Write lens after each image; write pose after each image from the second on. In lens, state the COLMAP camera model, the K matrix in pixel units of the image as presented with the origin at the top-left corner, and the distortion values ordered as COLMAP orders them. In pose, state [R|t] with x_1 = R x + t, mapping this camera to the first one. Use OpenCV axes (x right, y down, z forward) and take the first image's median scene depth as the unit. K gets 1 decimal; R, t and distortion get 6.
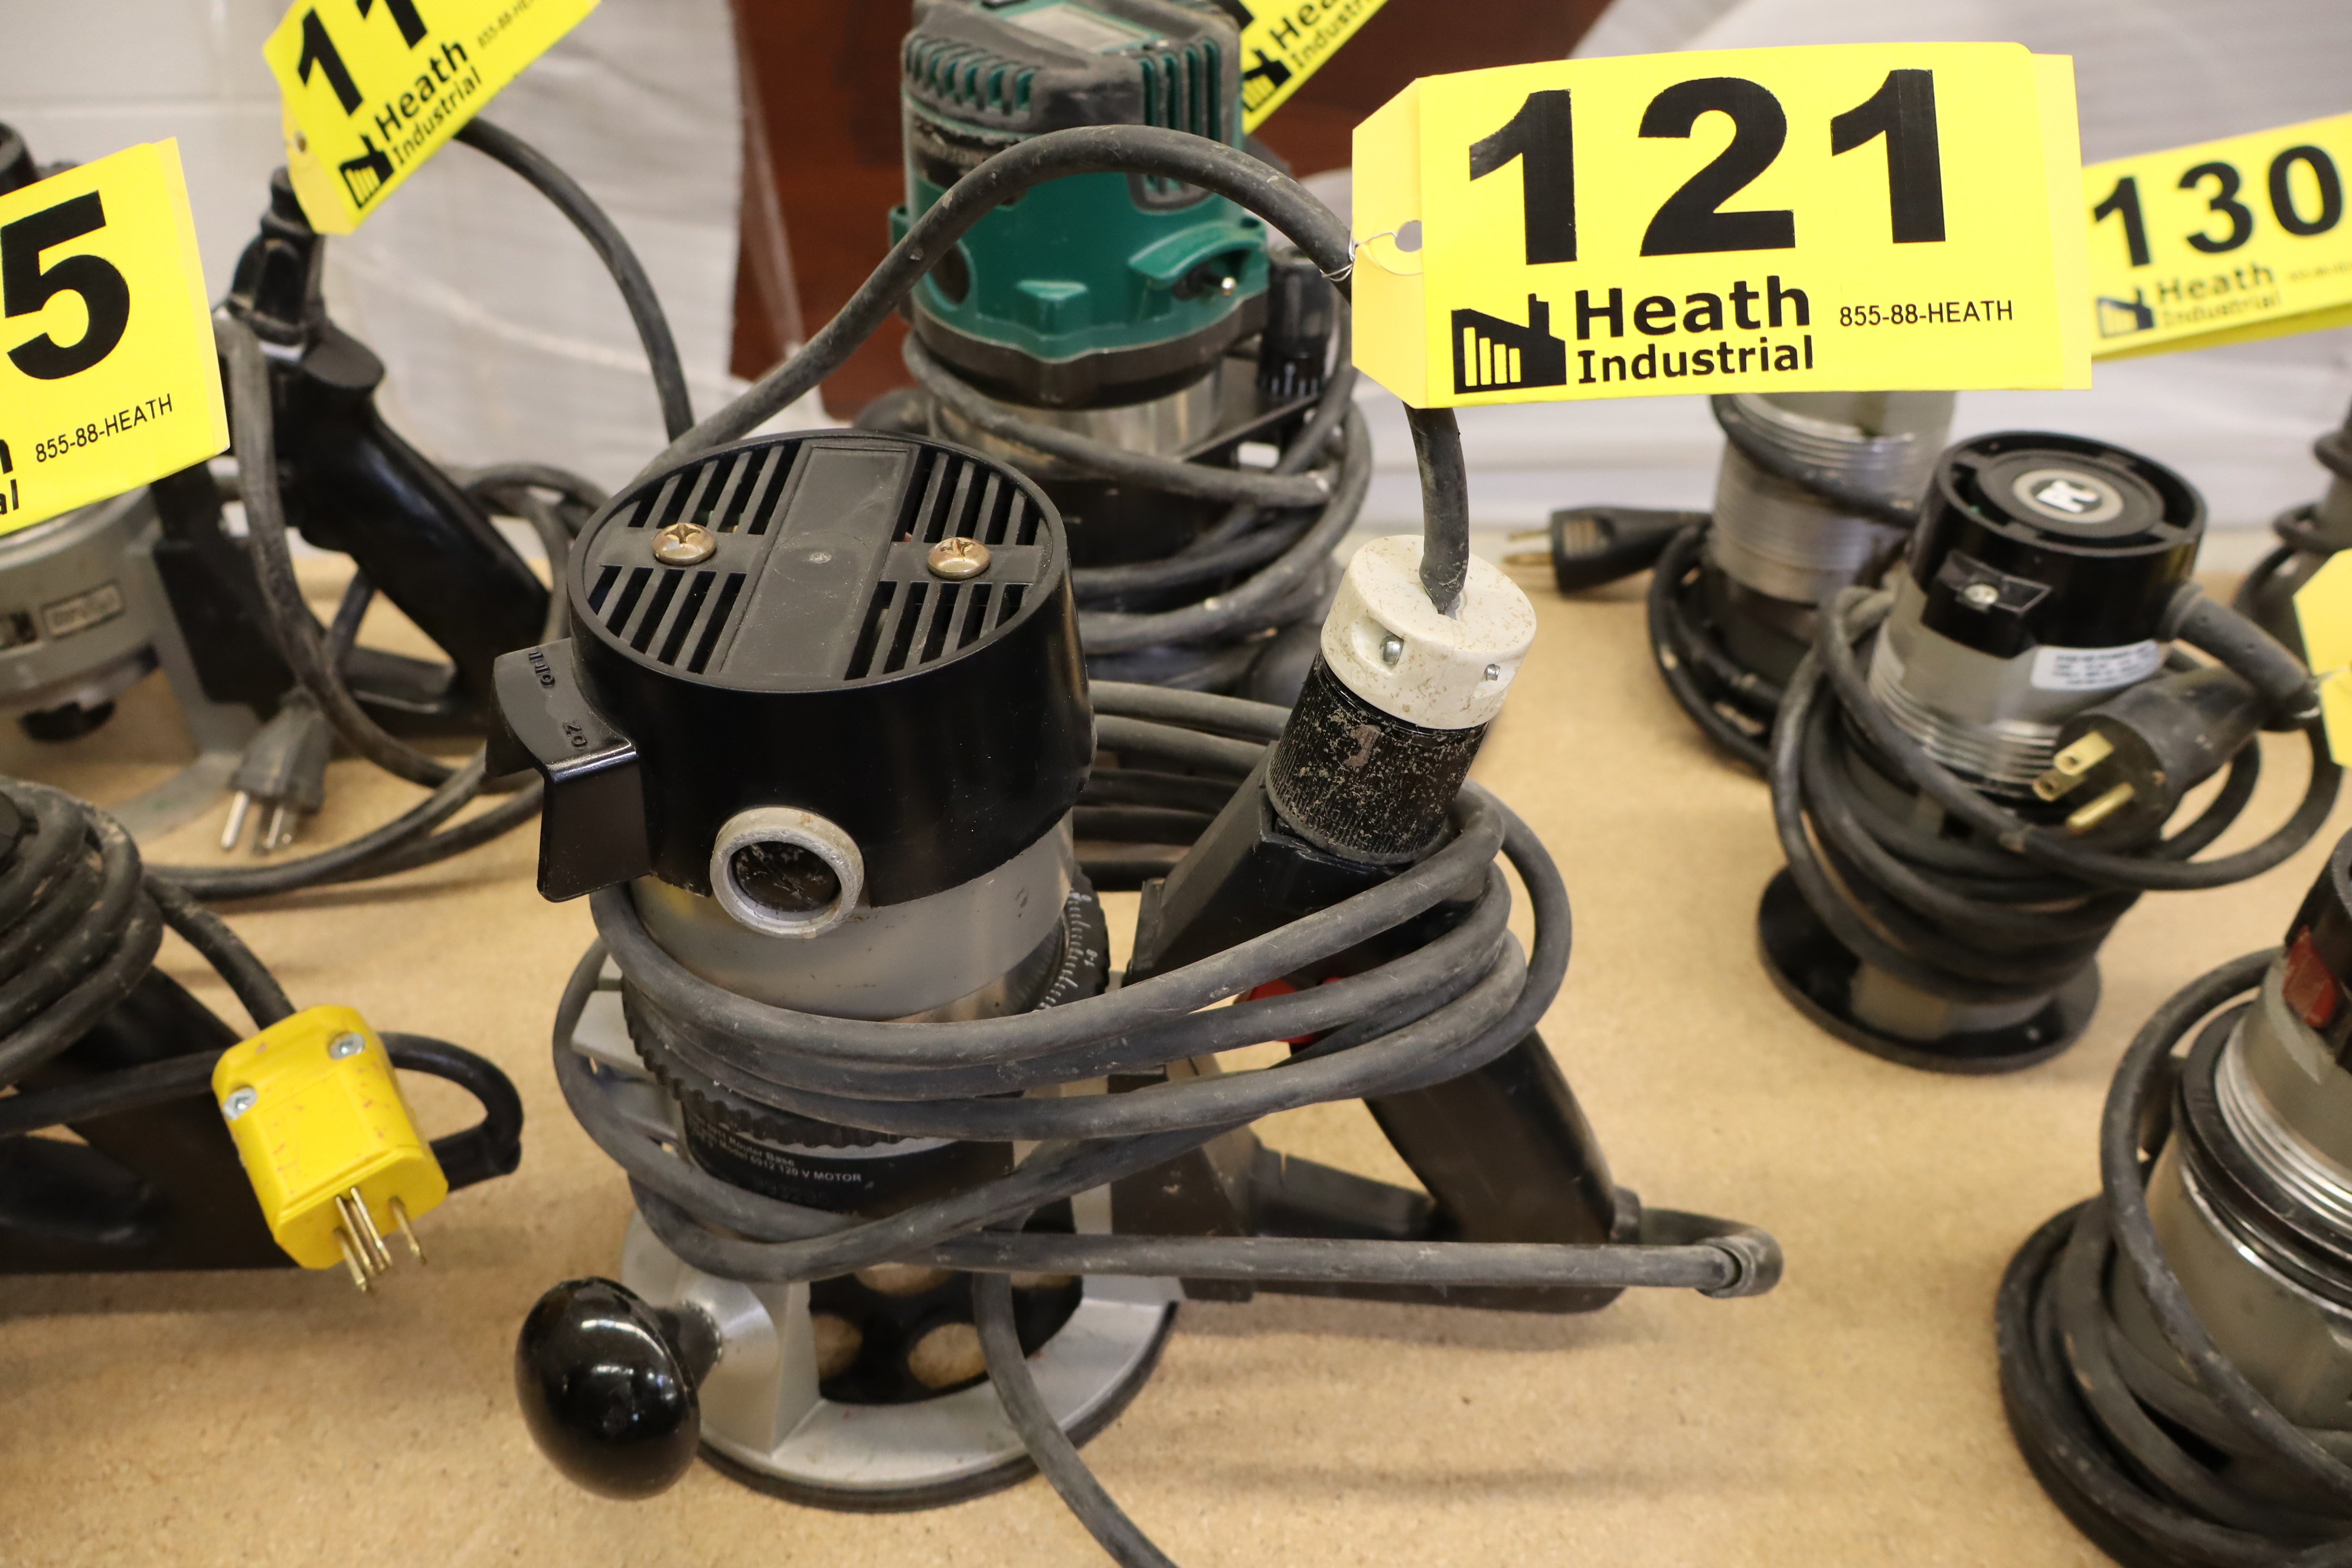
lens RADIAL K [[1961.2, 0, 1179.4], [0, 1961.2, 781.9], [0, 0, 1]] dist [-0.009707, 0.003389]
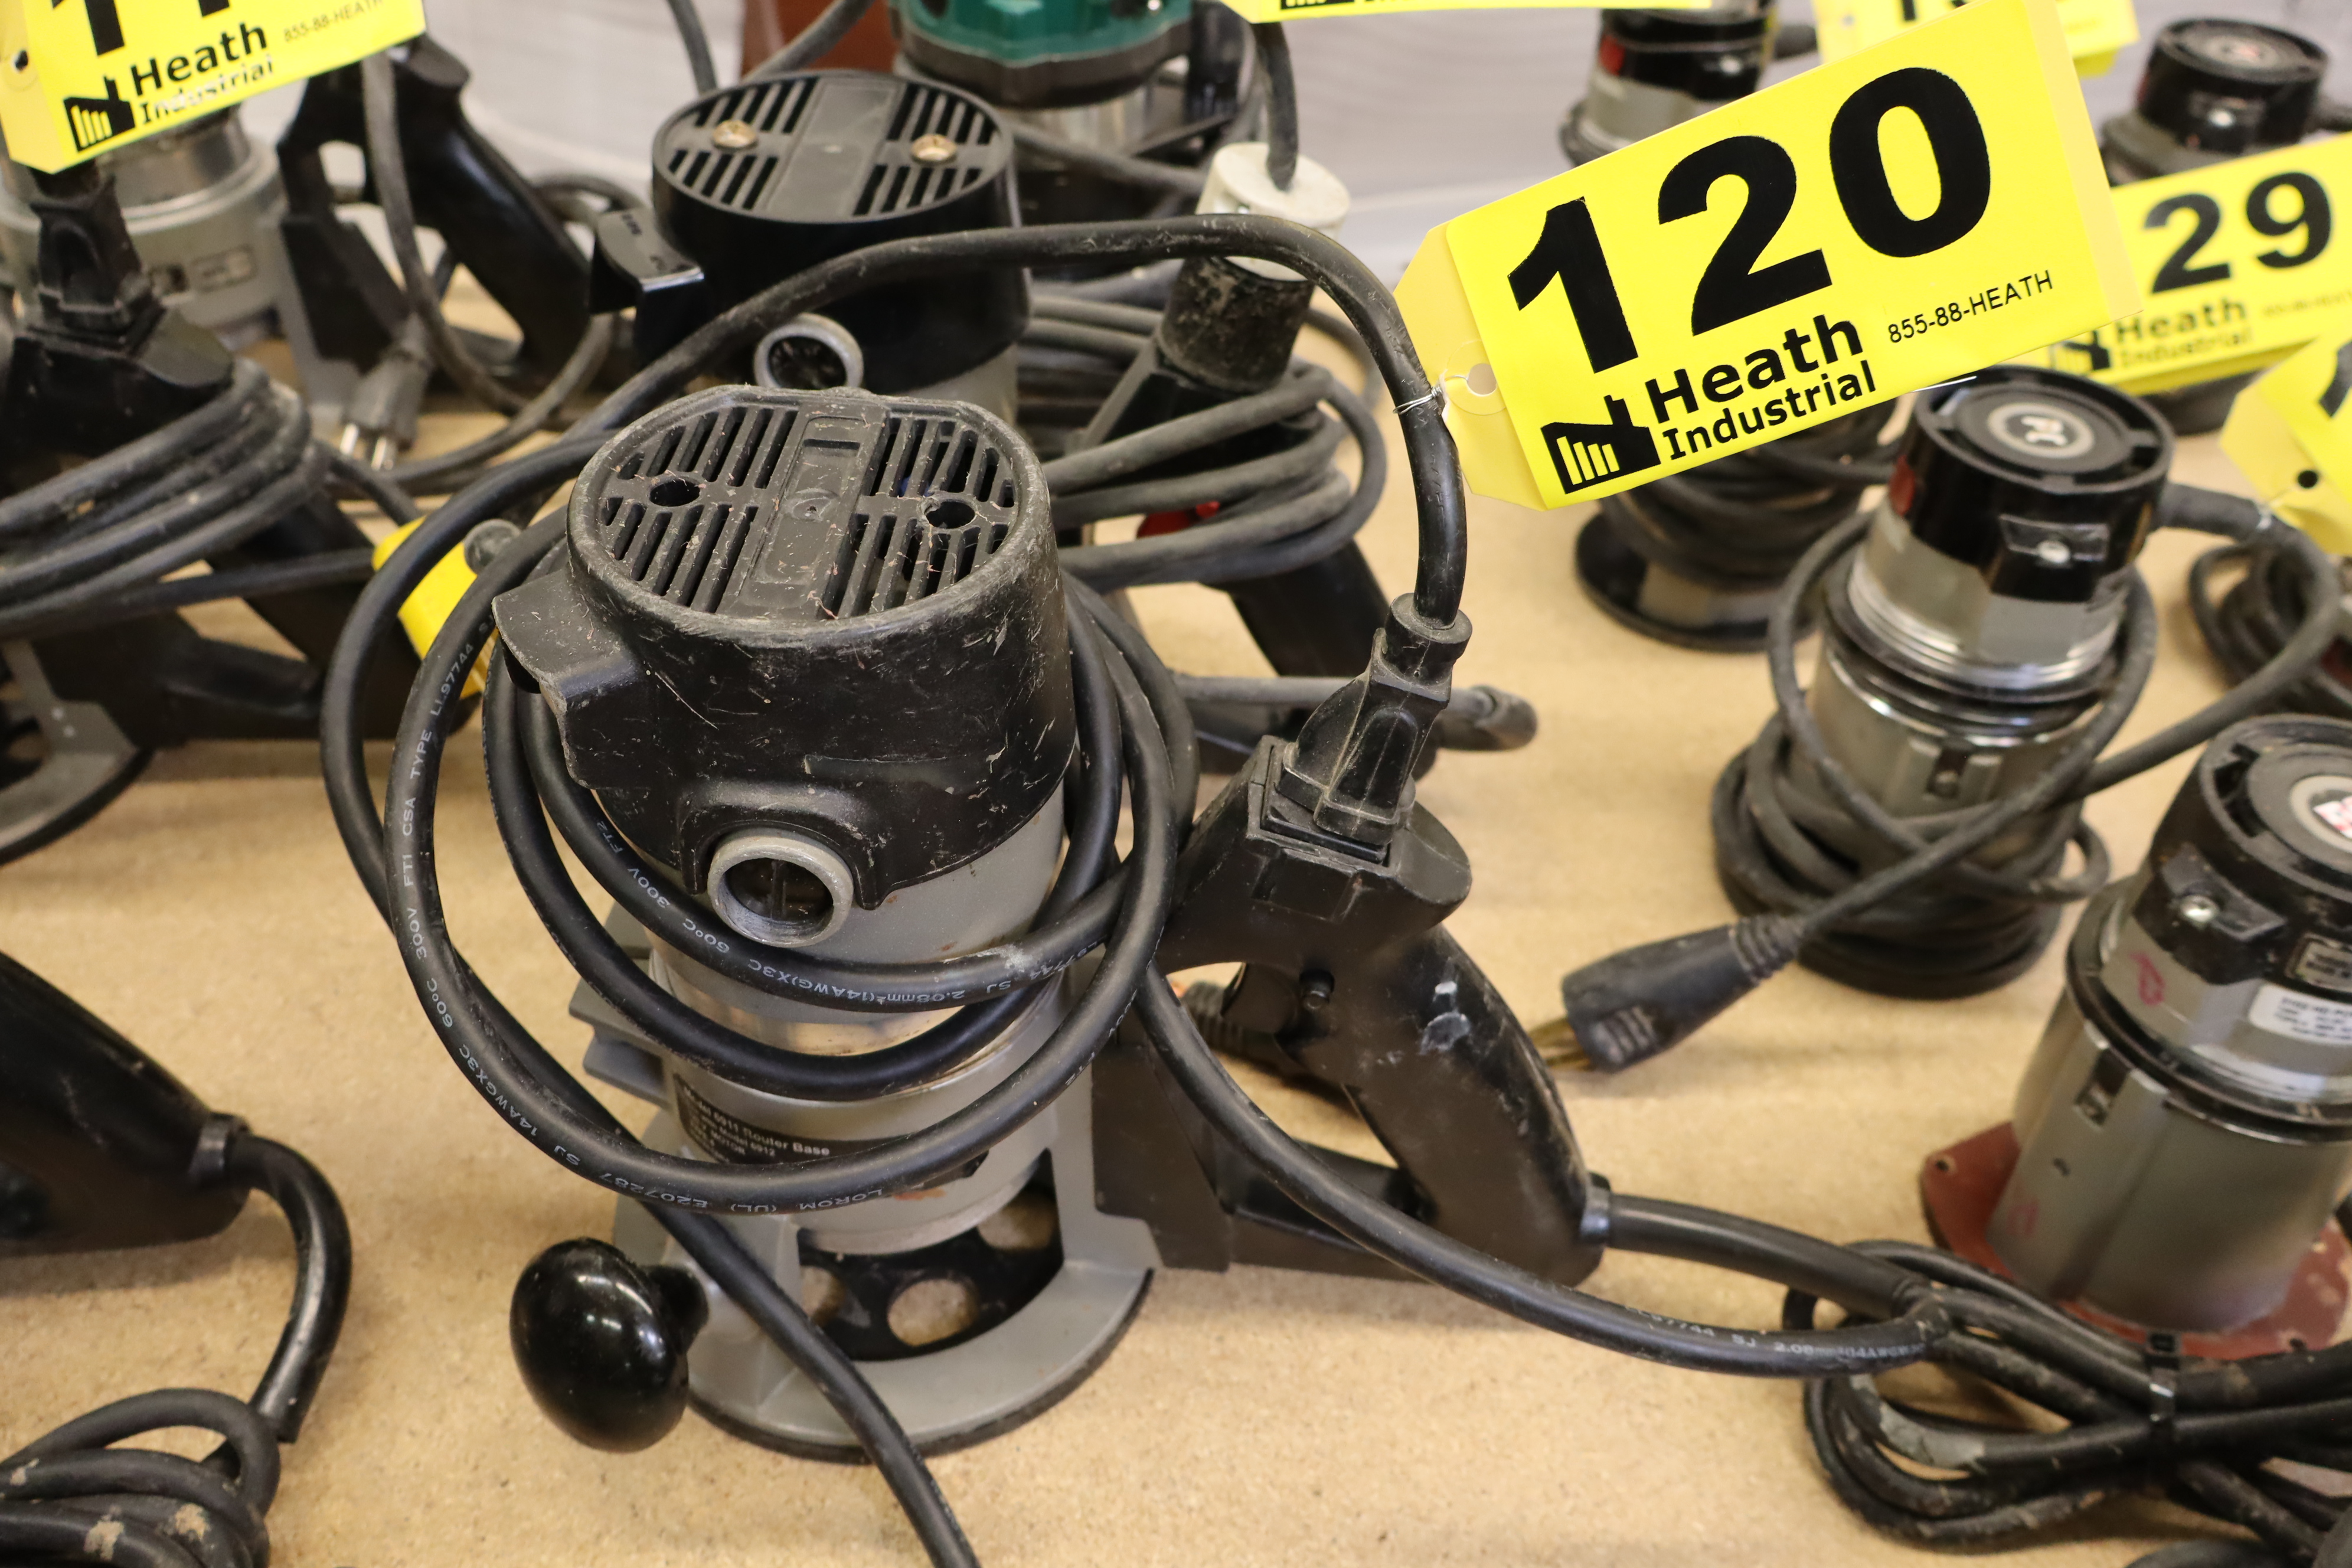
lens RADIAL K [[1963.1, 0, 1171.4], [0, 1963.1, 786.5], [0, 0, 1]] dist [0.004126, 0.004138]
pose [[0.999792, 0.019862, 0.004697, 0.054757], [-0.020087, 0.998341, 0.053955, 0.244946], [-0.003617, -0.054038, 0.998532, -0.391279]]
